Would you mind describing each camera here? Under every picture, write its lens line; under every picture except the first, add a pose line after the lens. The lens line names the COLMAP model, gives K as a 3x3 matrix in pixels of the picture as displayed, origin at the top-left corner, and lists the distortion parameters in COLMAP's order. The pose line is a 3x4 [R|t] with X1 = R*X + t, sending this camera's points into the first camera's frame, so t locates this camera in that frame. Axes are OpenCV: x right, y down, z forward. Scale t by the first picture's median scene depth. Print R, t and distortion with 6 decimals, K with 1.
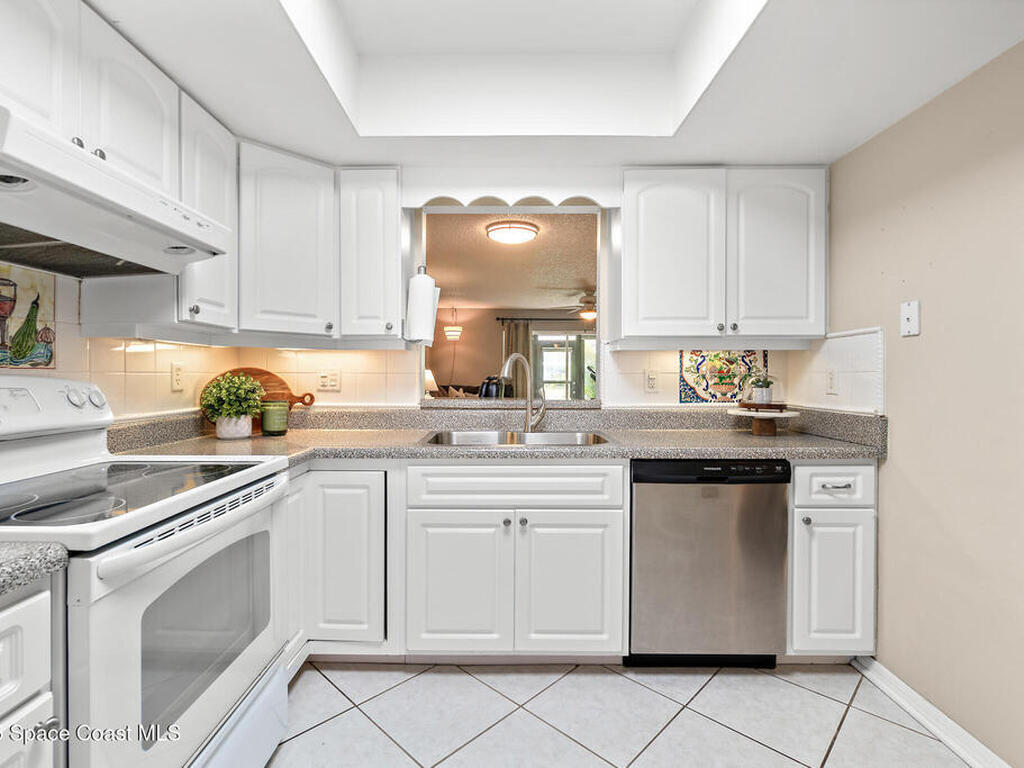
lens RADIAL K [[501.4, 0, 504.4], [0, 501.4, 377.2], [0, 0, 1]] dist [-0.010089, 0.005537]
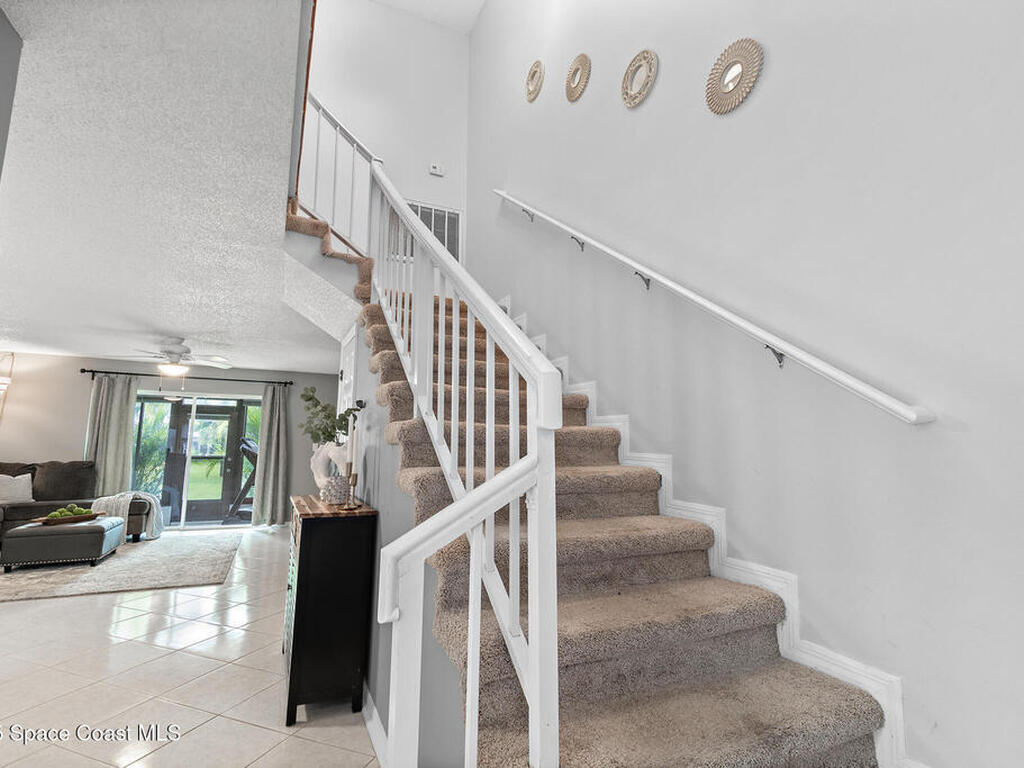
lens RADIAL K [[501.4, 0, 504.4], [0, 501.4, 377.2], [0, 0, 1]] dist [-0.010089, 0.005537]
pose [[0.909380, 0.071582, 0.409760, 0.954179], [-0.009842, 0.988509, -0.150844, -0.006312], [-0.415849, 0.133142, 0.899635, 0.306392]]
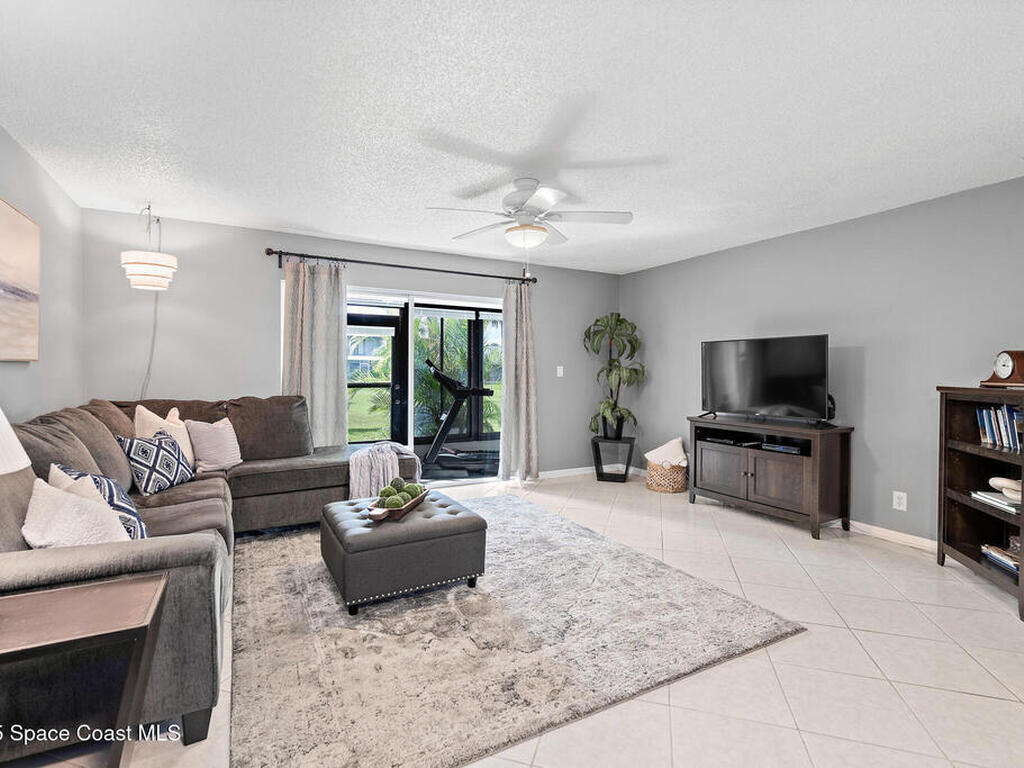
lens RADIAL K [[516.3, 0, 527.3], [0, 516.3, 380.9], [0, 0, 1]] dist [-0.001178, -0.000011]
pose [[0.866504, -0.002774, 0.499163, -0.168861], [-0.003412, 0.999928, 0.011481, -0.017592], [-0.499159, -0.011652, 0.866432, 1.800759]]
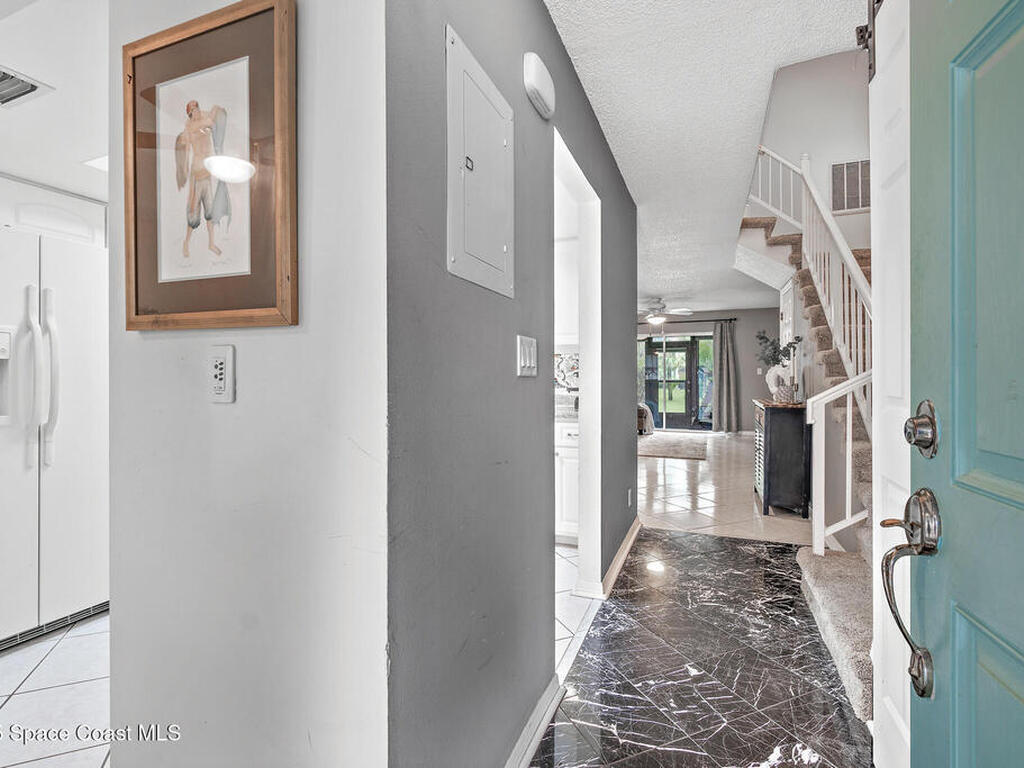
lens RADIAL K [[502.7, 0, 506.8], [0, 502.7, 378.3], [0, 0, 1]] dist [-0.007757, 0.000057]
pose [[0.927109, 0.001153, -0.374791, 0.843198], [-0.001450, 0.999999, -0.000511, 0.022077], [0.374790, 0.001017, 0.927109, -0.516075]]
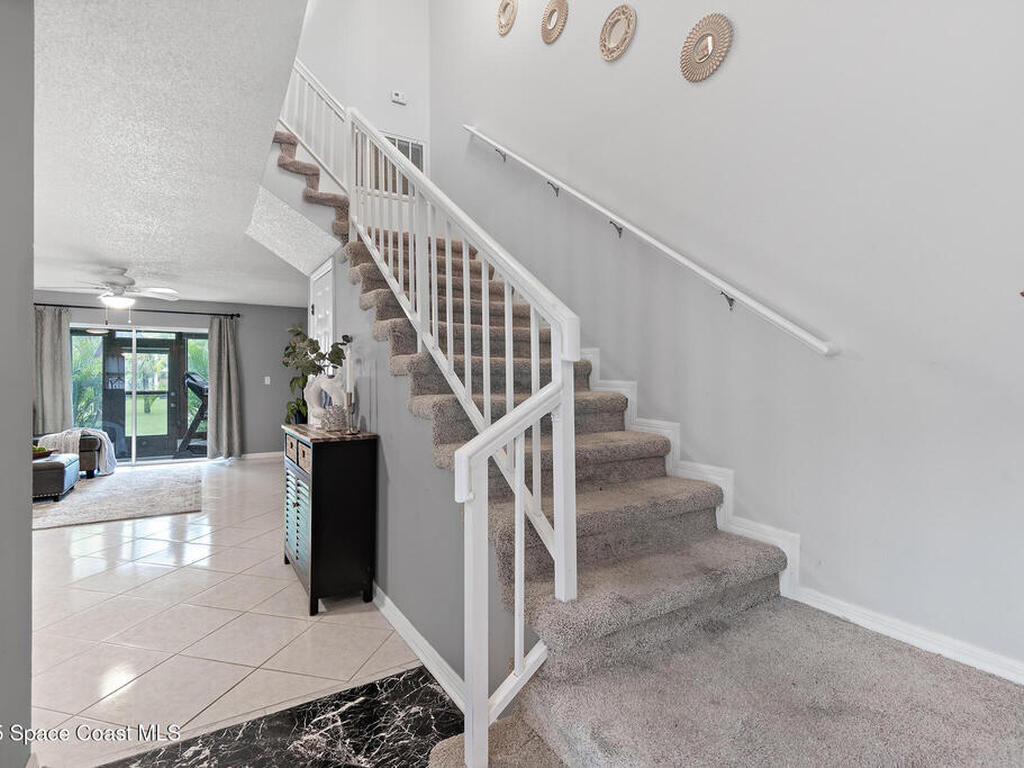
lens RADIAL K [[502.7, 0, 506.8], [0, 502.7, 378.3], [0, 0, 1]] dist [-0.007757, 0.000057]
pose [[0.851356, 0.002543, 0.524582, 0.811630], [0.004673, 0.999912, -0.012431, -0.001961], [-0.524567, 0.013034, 0.851269, 0.241033]]
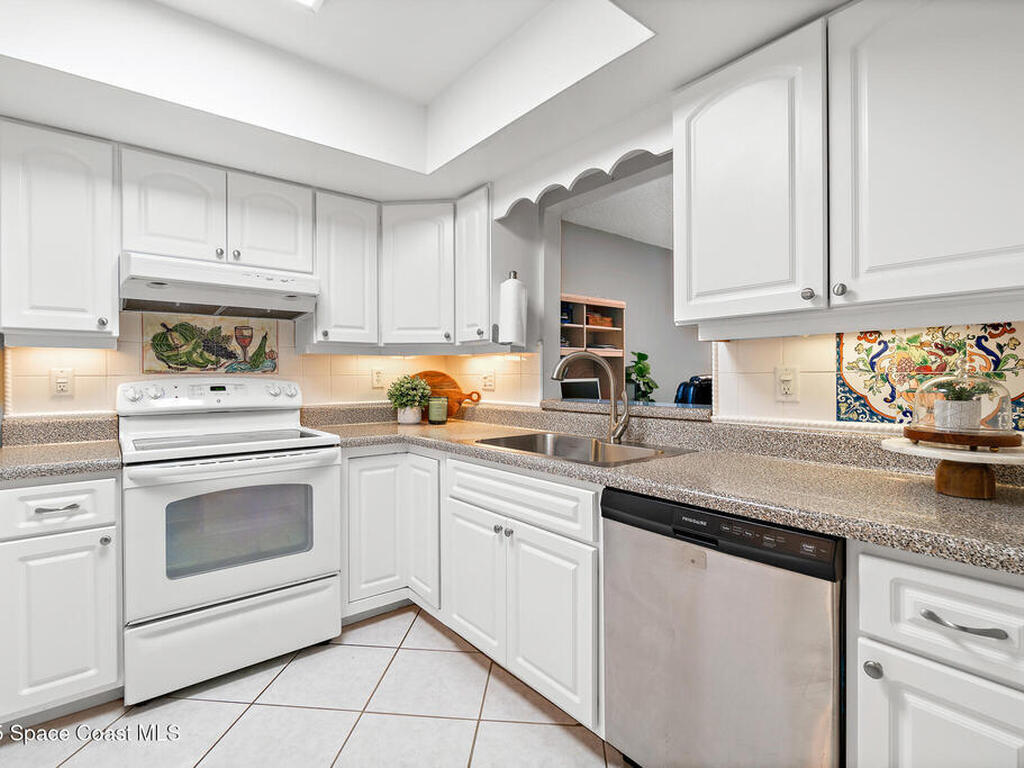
lens RADIAL K [[501.4, 0, 504.4], [0, 501.4, 377.2], [0, 0, 1]] dist [-0.010089, 0.005537]
pose [[0.626651, -0.000901, -0.779300, 0.586023], [0.000004, 0.999999, -0.001153, -0.000944], [0.779300, 0.000719, 0.626650, 0.311654]]
